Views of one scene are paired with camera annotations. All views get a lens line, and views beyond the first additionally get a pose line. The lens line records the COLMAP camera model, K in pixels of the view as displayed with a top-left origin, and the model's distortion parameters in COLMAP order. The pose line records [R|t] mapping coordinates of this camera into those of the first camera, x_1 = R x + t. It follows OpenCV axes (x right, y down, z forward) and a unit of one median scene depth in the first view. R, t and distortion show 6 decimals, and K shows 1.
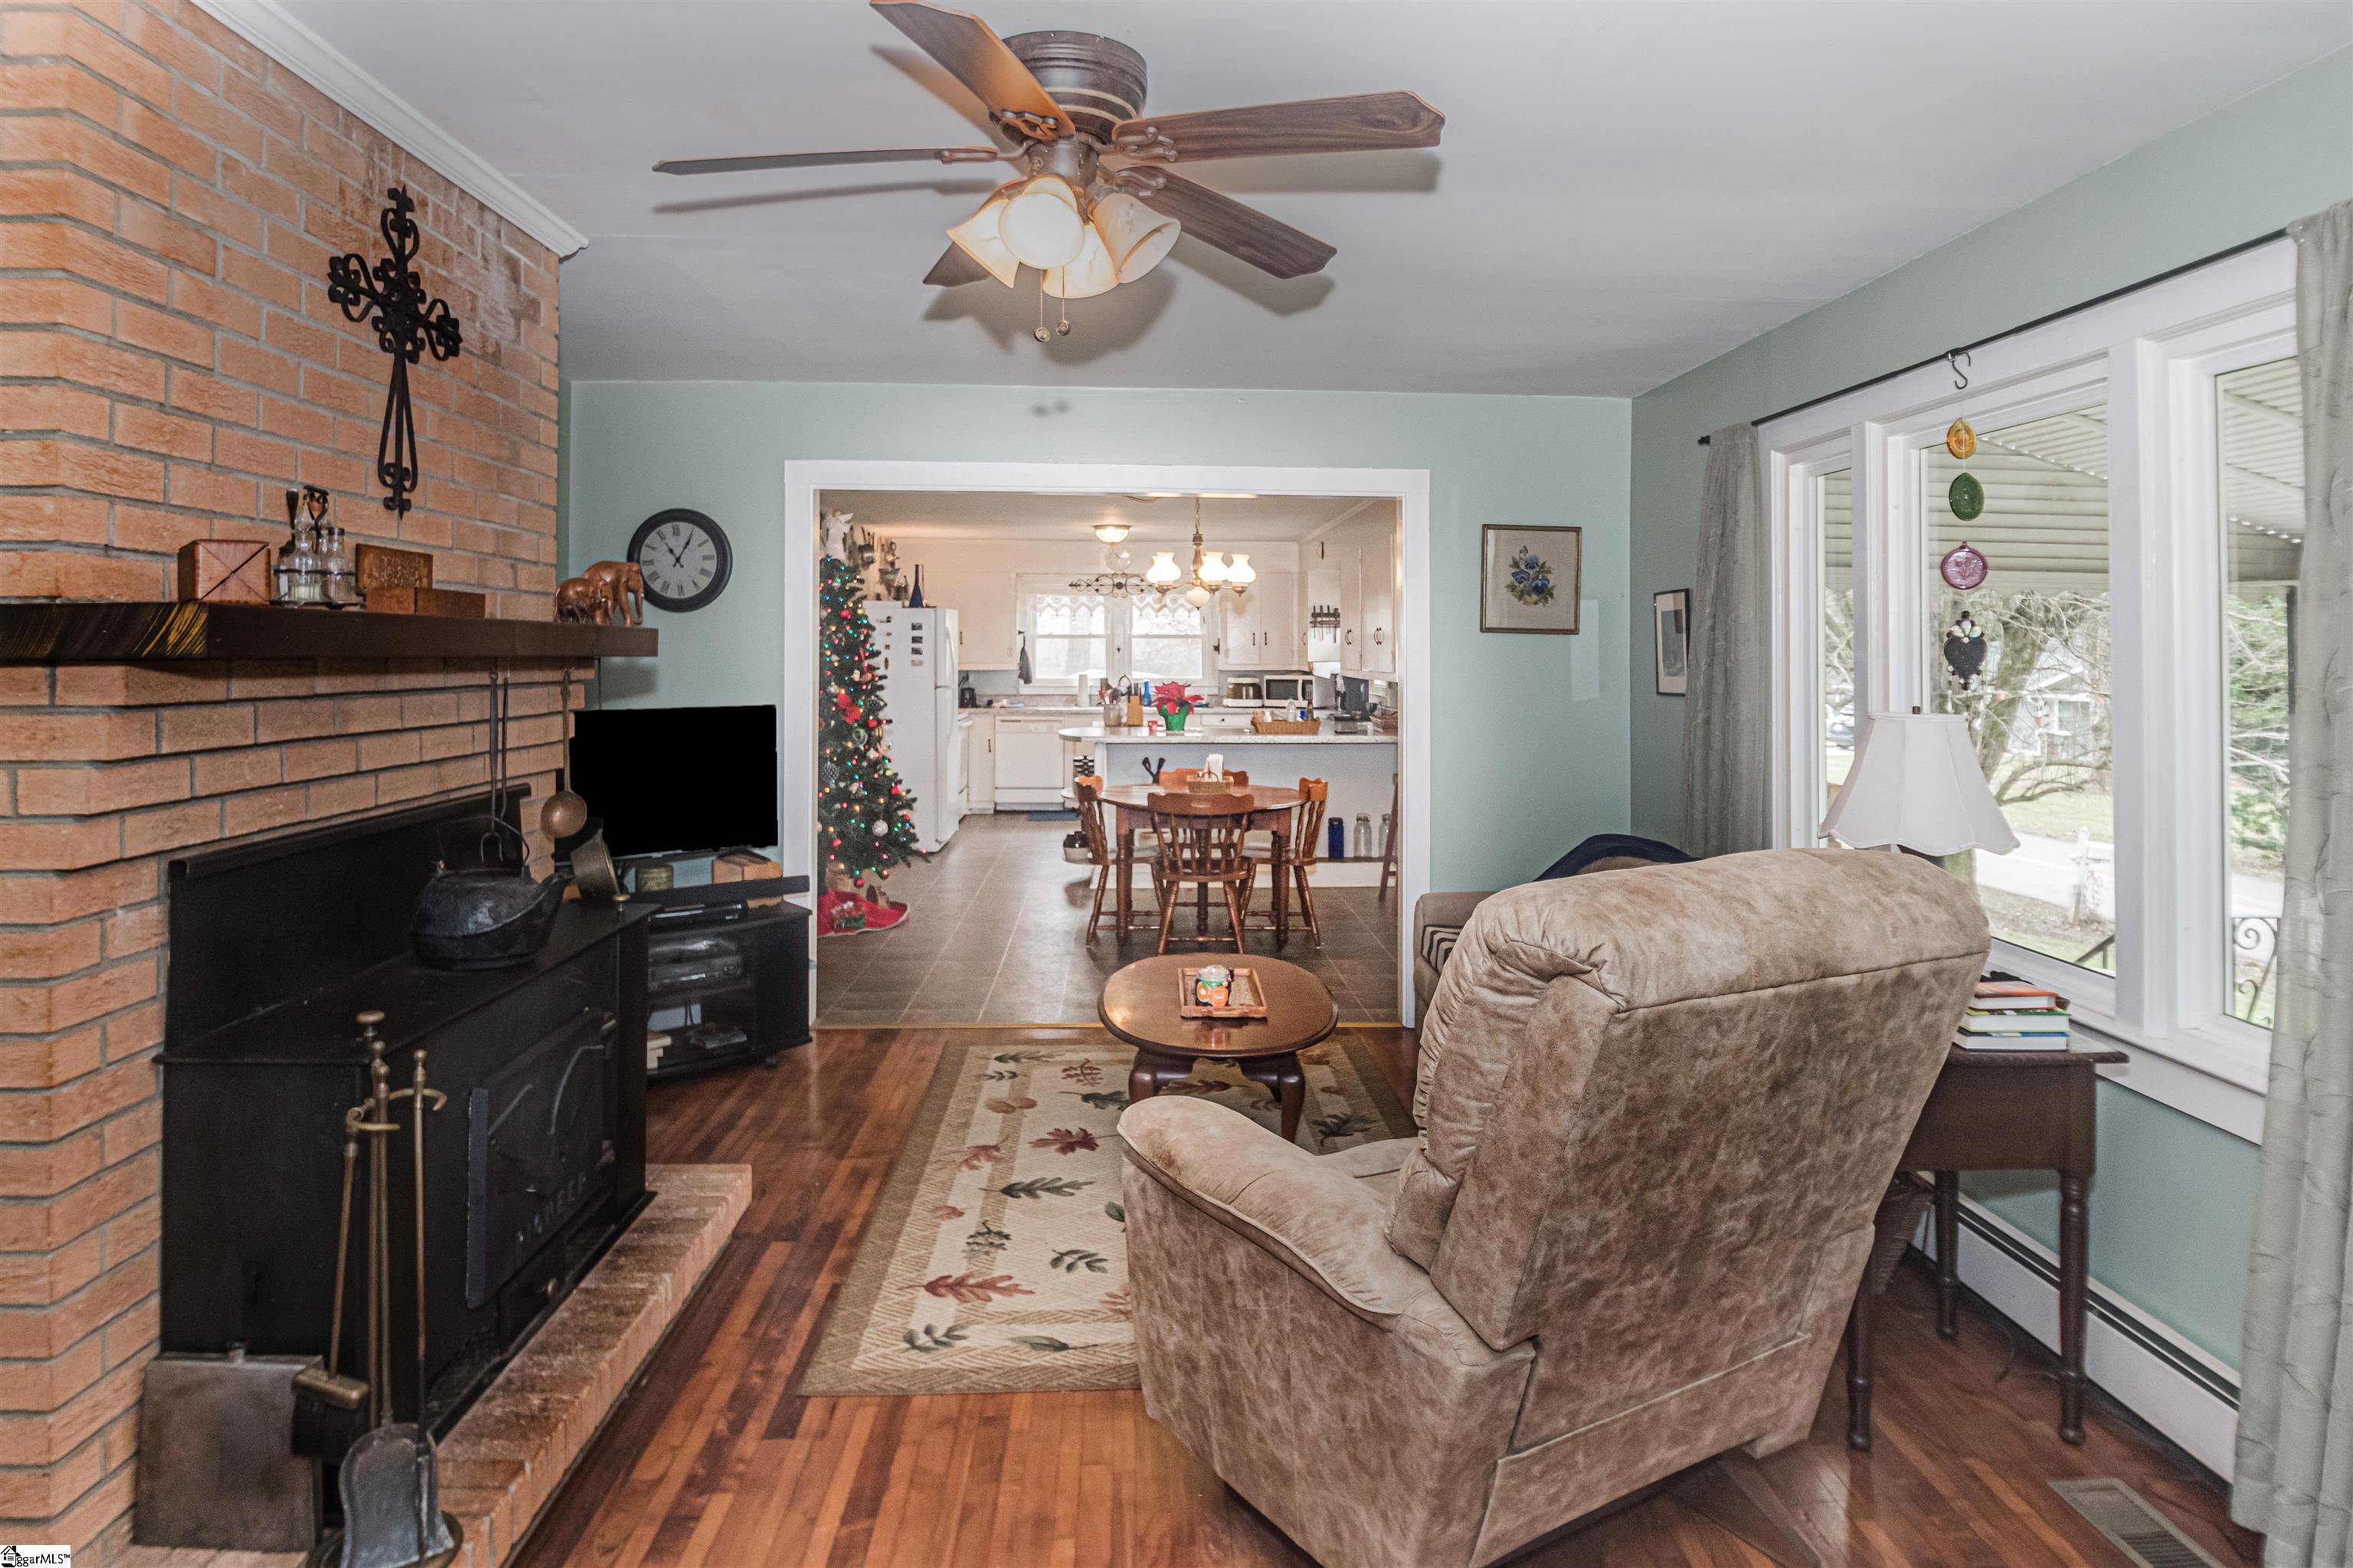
lens RADIAL K [[1457.2, 0, 1176.7], [0, 1457.2, 675.6], [0, 0, 1]] dist [-0.005396, -0.017940]
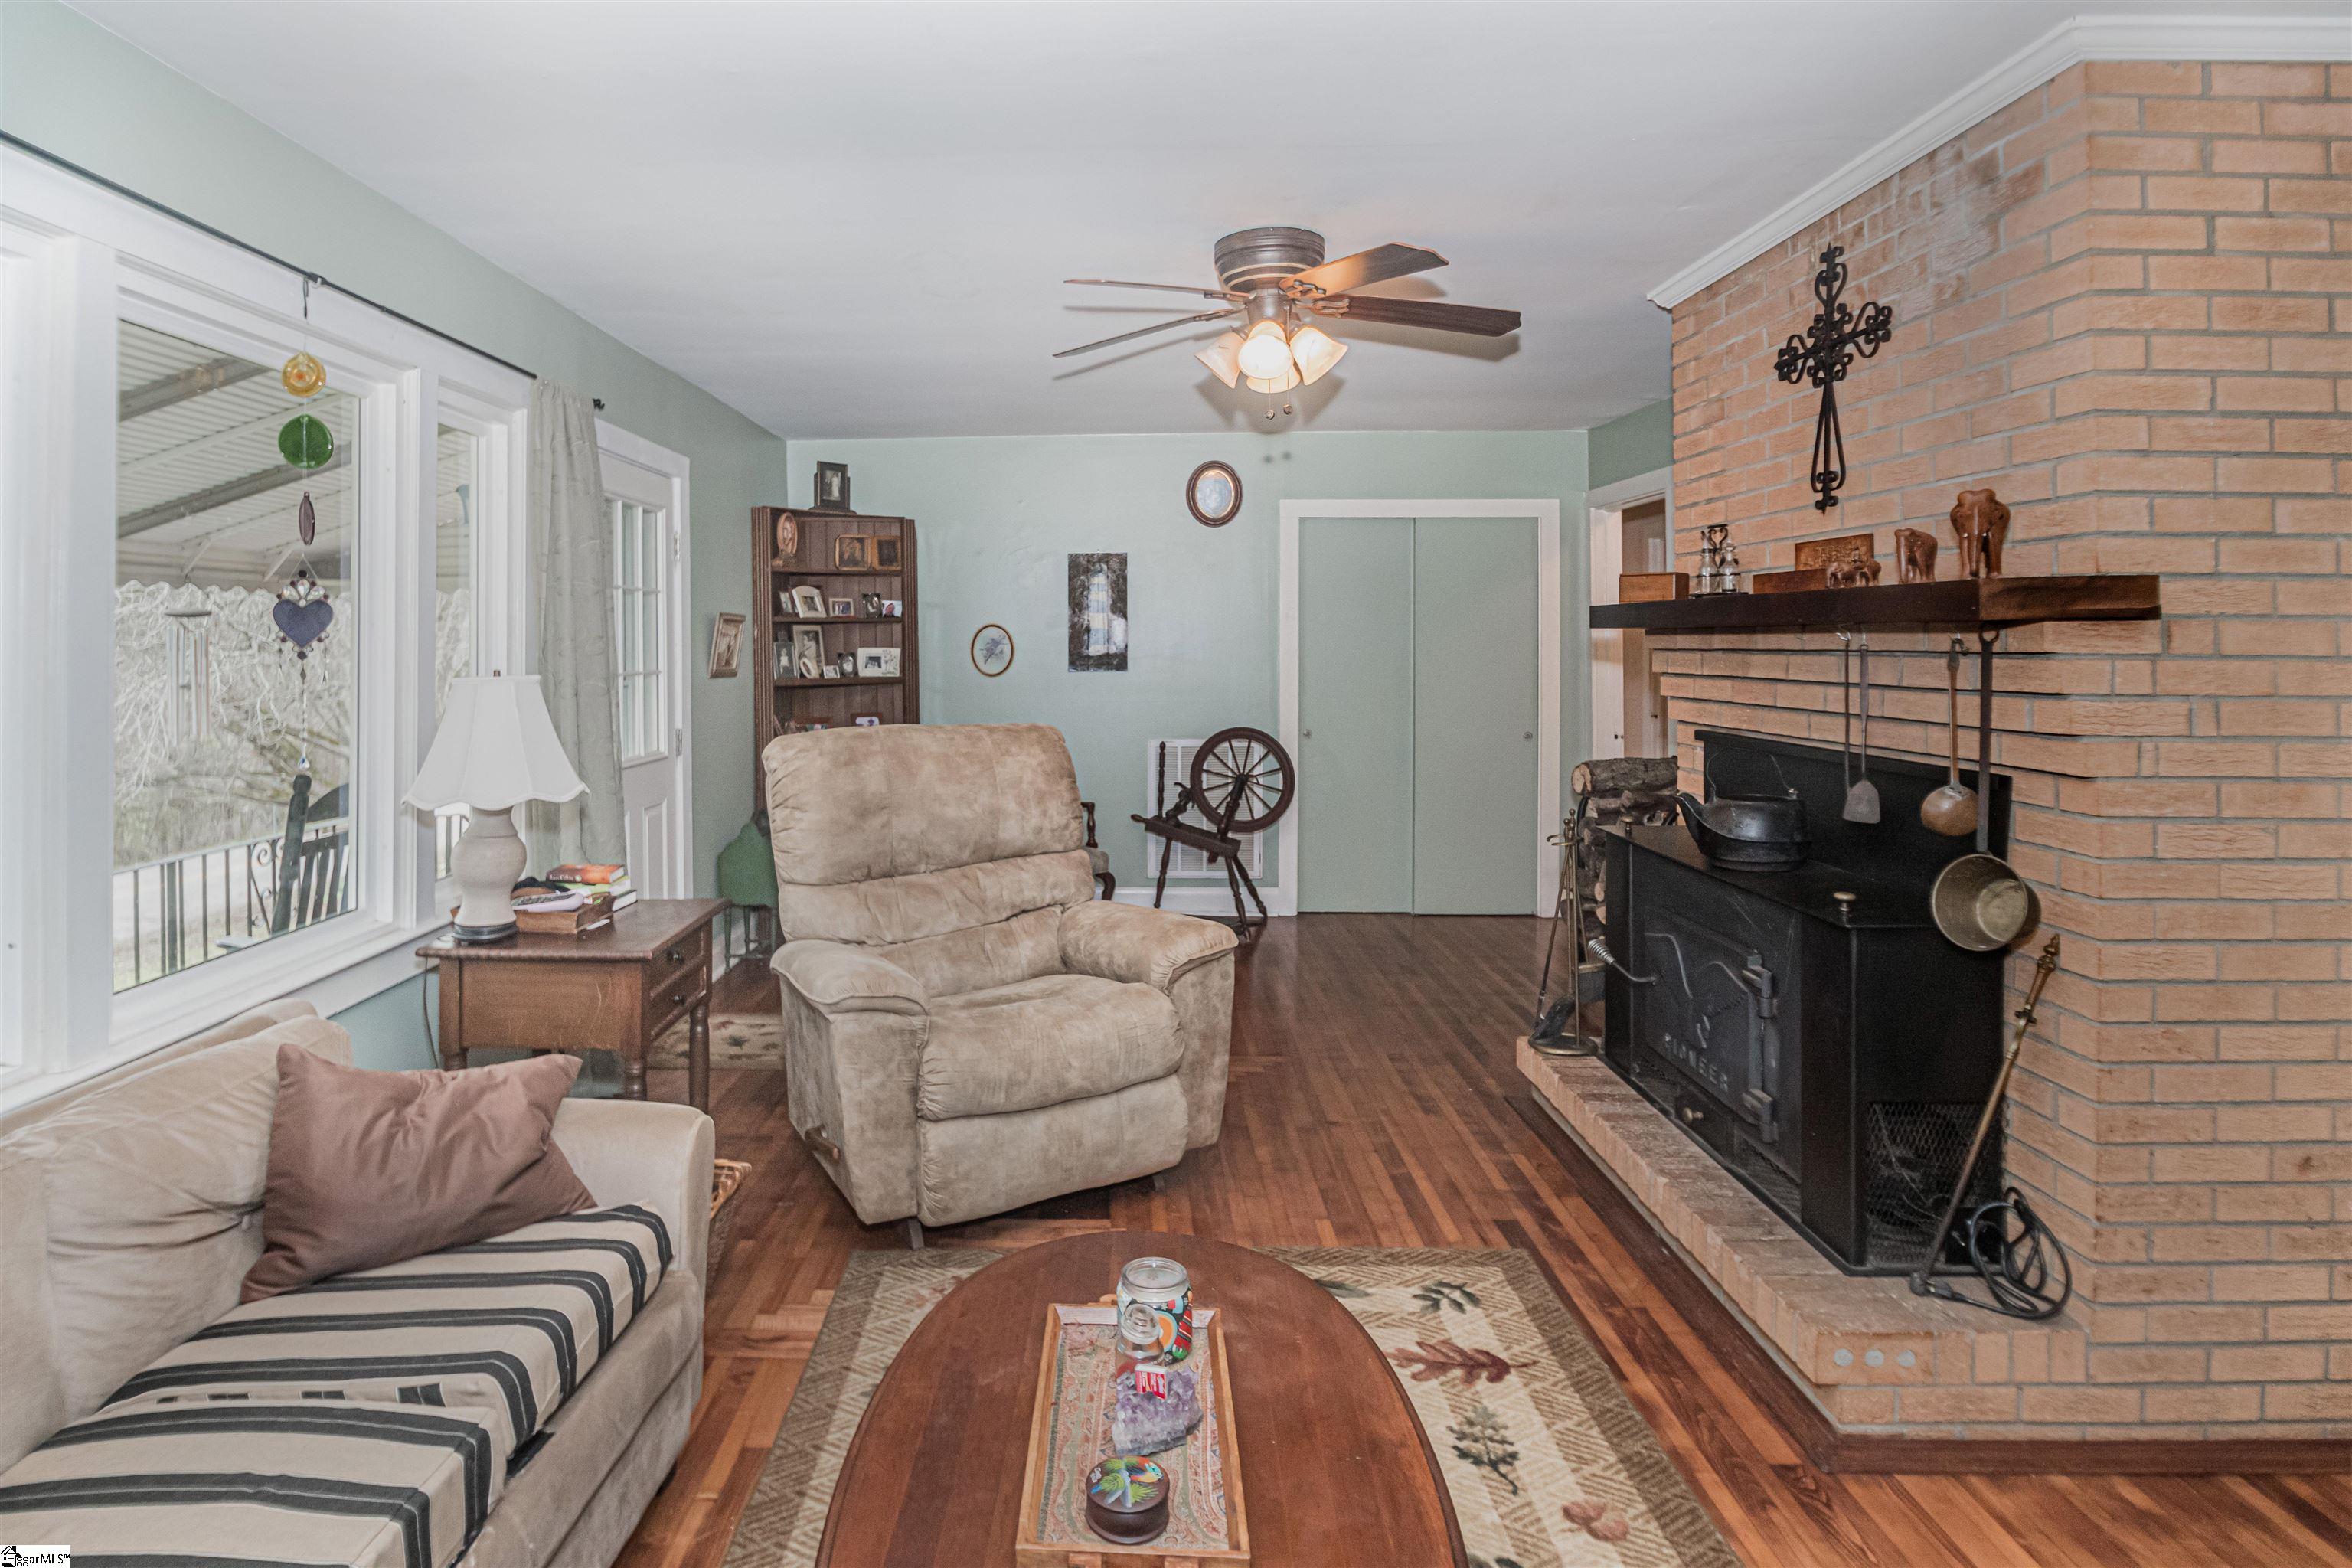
lens RADIAL K [[1231.0, 0, 1052.9], [0, 1231.0, 640.8], [0, 0, 1]] dist [-0.026217, -0.000983]
pose [[-0.995971, -0.000824, 0.089672, 0.027567], [0.000663, 0.999863, 0.016554, -0.013667], [-0.089674, 0.016546, -0.995834, 1.696467]]
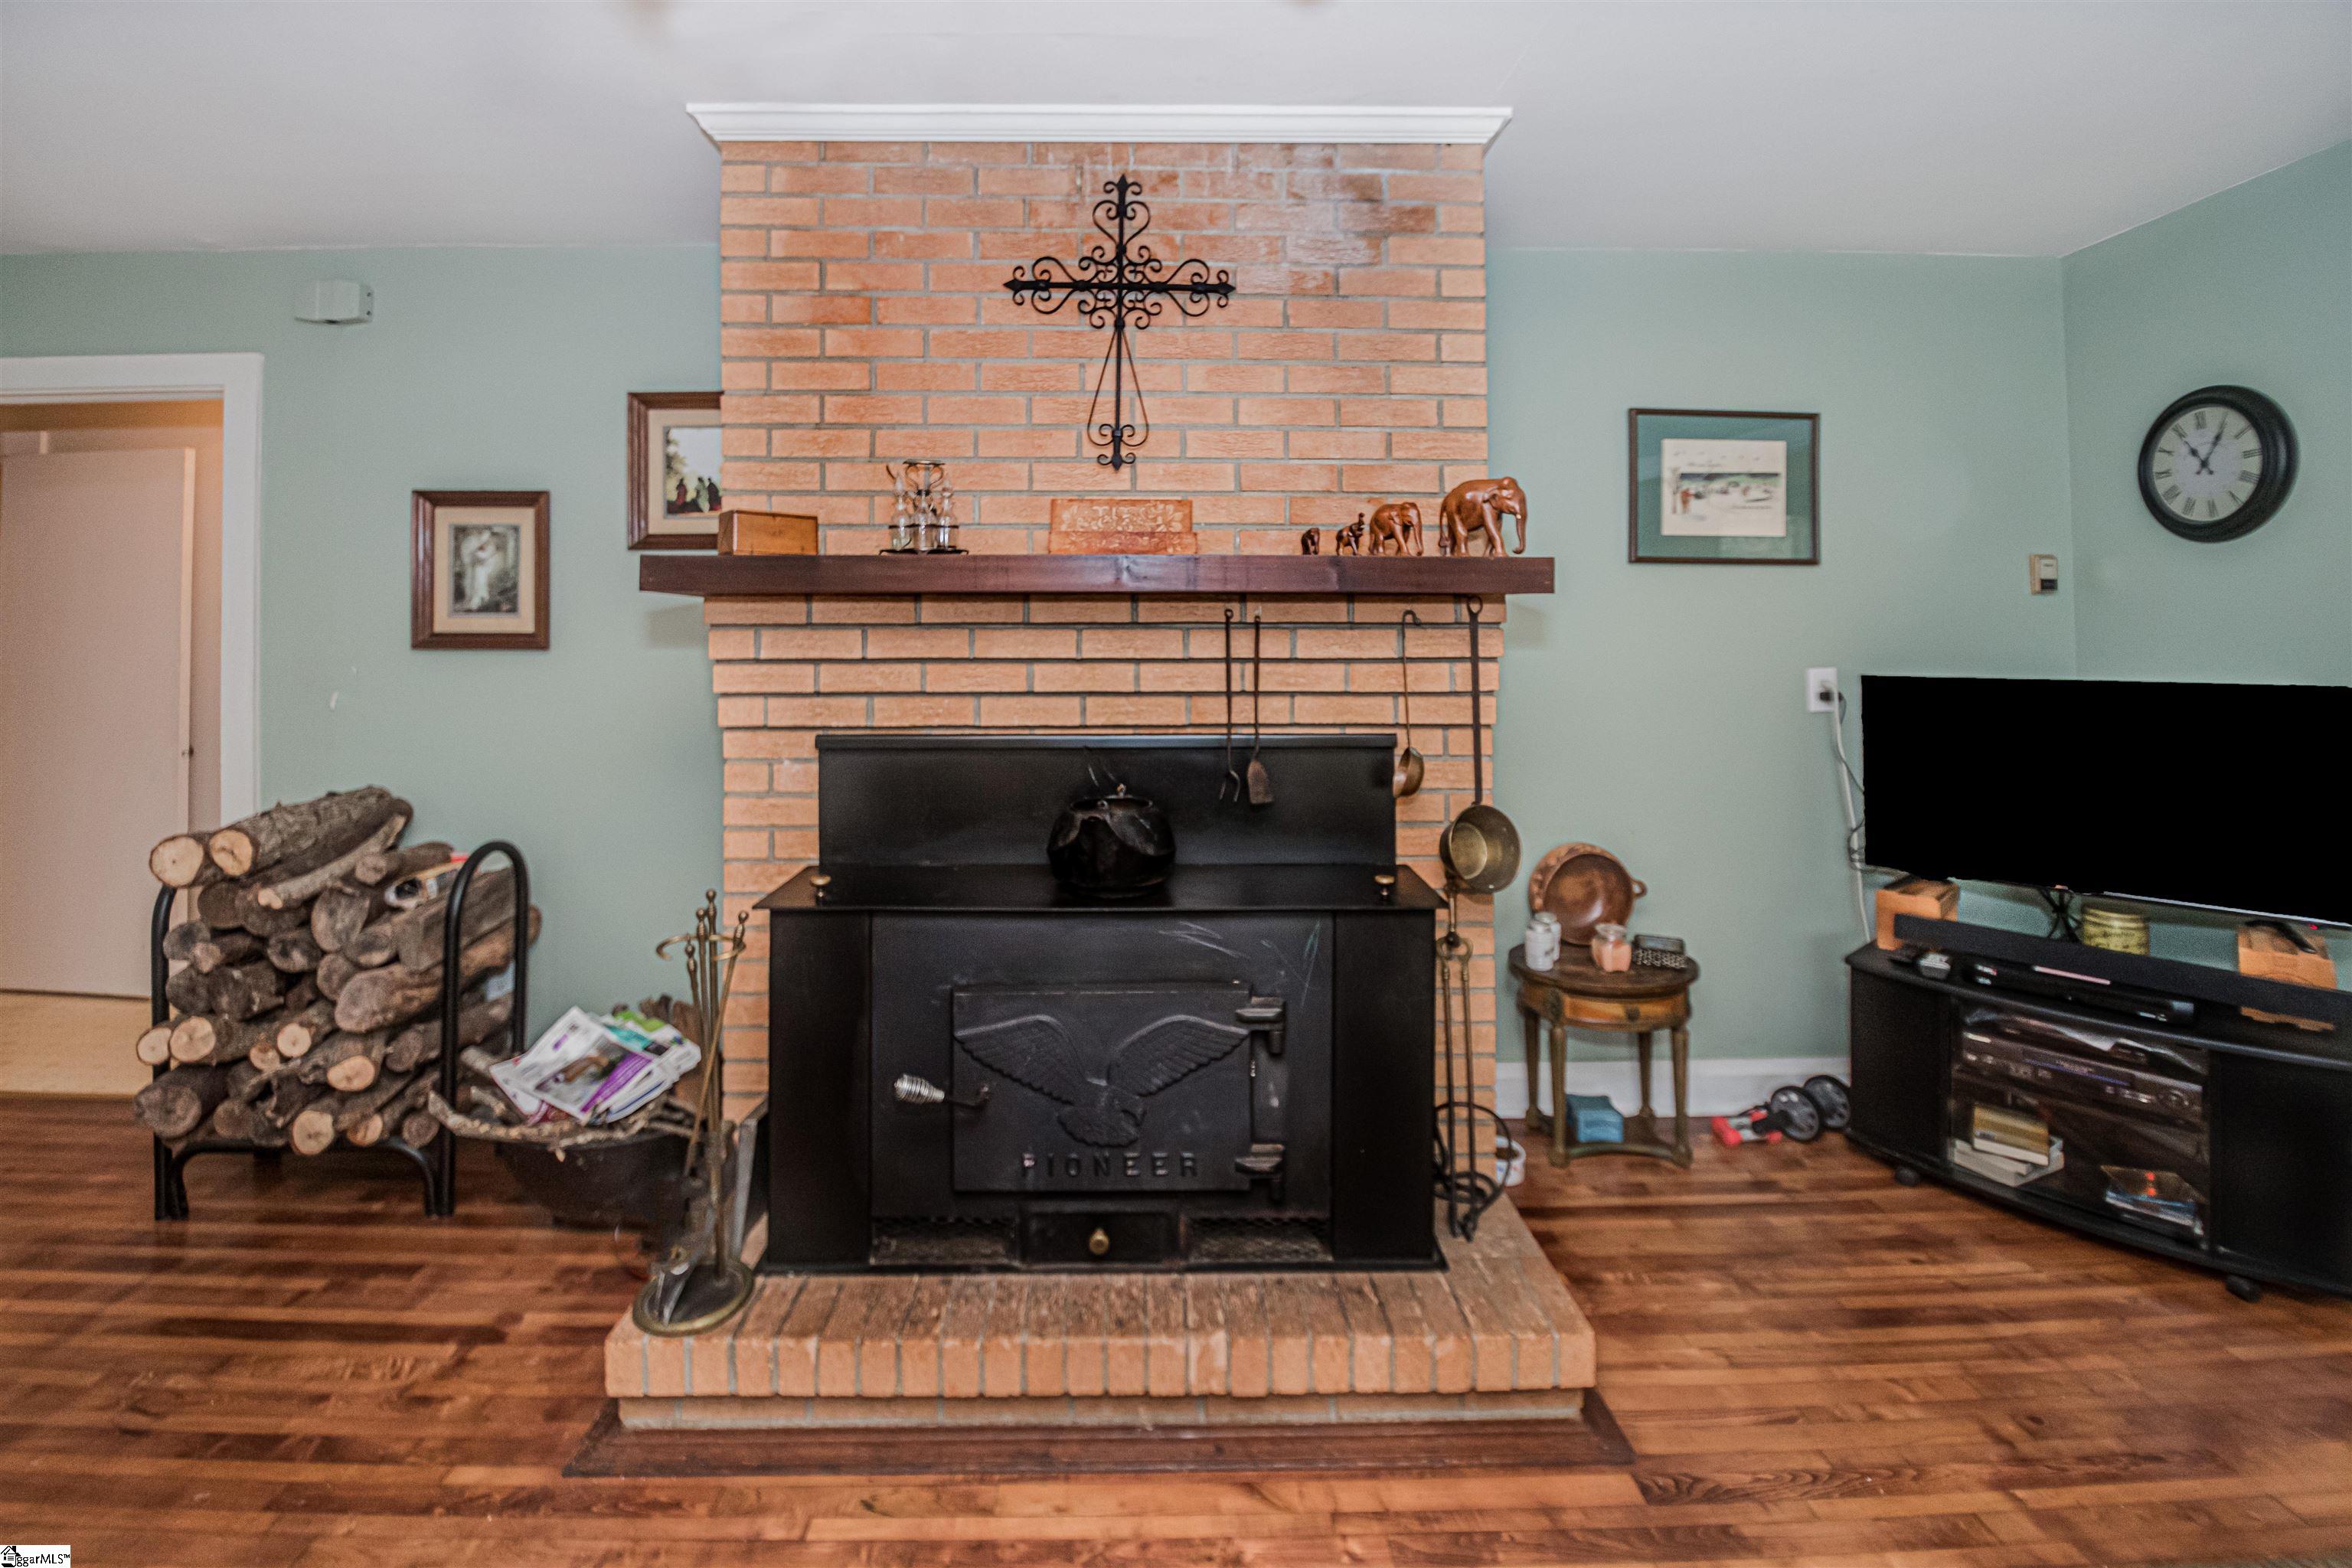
lens RADIAL K [[1024.6, 0, 1119.2], [0, 1024.6, 614.2], [0, 0, 1]] dist [0.001927, -0.022742]
pose [[-0.023139, -0.019163, -0.999549, 0.204043], [-0.018448, 0.999654, -0.018738, 0.012892], [0.999562, 0.018006, -0.023485, 0.824488]]
